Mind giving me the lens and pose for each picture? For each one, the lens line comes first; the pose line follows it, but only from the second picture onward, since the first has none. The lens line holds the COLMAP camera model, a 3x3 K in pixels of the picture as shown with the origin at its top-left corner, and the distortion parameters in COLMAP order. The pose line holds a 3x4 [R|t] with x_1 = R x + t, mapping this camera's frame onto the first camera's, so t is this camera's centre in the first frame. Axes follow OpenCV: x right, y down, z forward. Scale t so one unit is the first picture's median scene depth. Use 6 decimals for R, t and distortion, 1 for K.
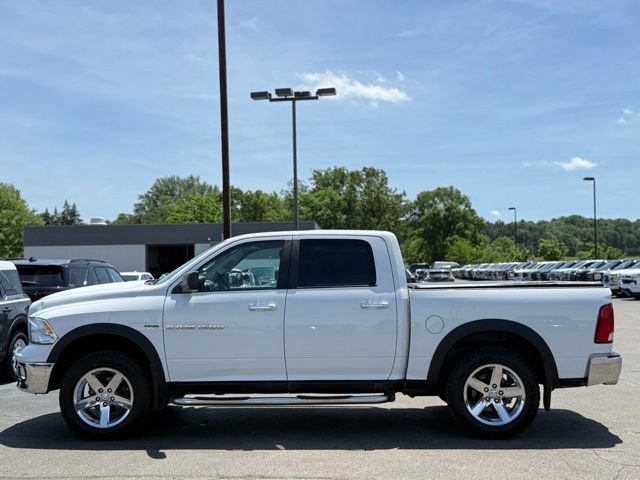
lens RADIAL K [[881.2, 0, 352.2], [0, 881.2, 239.1], [0, 0, 1]] dist [0.115715, -0.001188]
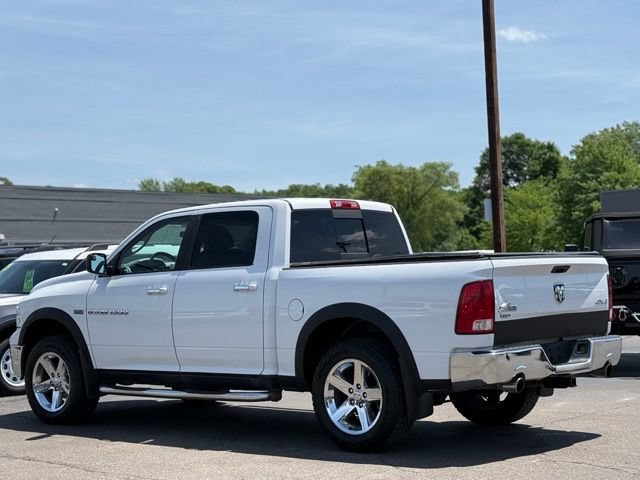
lens RADIAL K [[1252.6, 0, 320.0], [0, 1252.6, 240.0], [0, 0, 1]] dist [0.095548, -0.101320]
pose [[0.771841, -0.033758, -0.634919, 0.851310], [0.053433, 0.998501, 0.011867, 0.018551], [0.633567, -0.043085, 0.772488, 0.109459]]
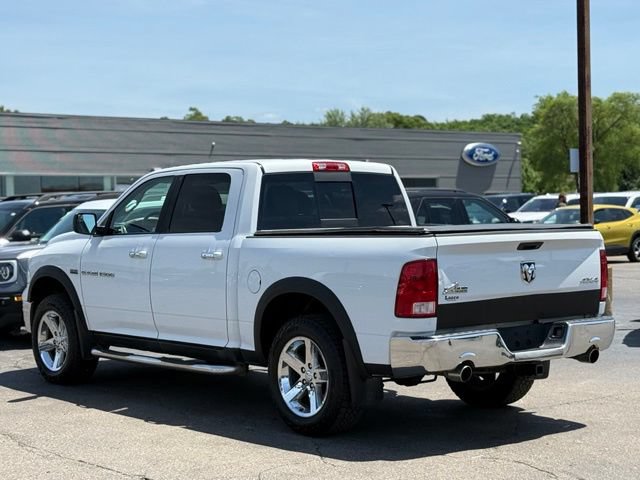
lens RADIAL K [[1252.6, 0, 320.0], [0, 1252.6, 240.0], [0, 0, 1]] dist [0.095548, -0.101320]
pose [[0.660100, 0.016489, -0.750997, 0.954202], [0.044523, 0.997143, 0.061027, -0.004689], [0.749857, -0.073720, 0.657479, 0.316366]]
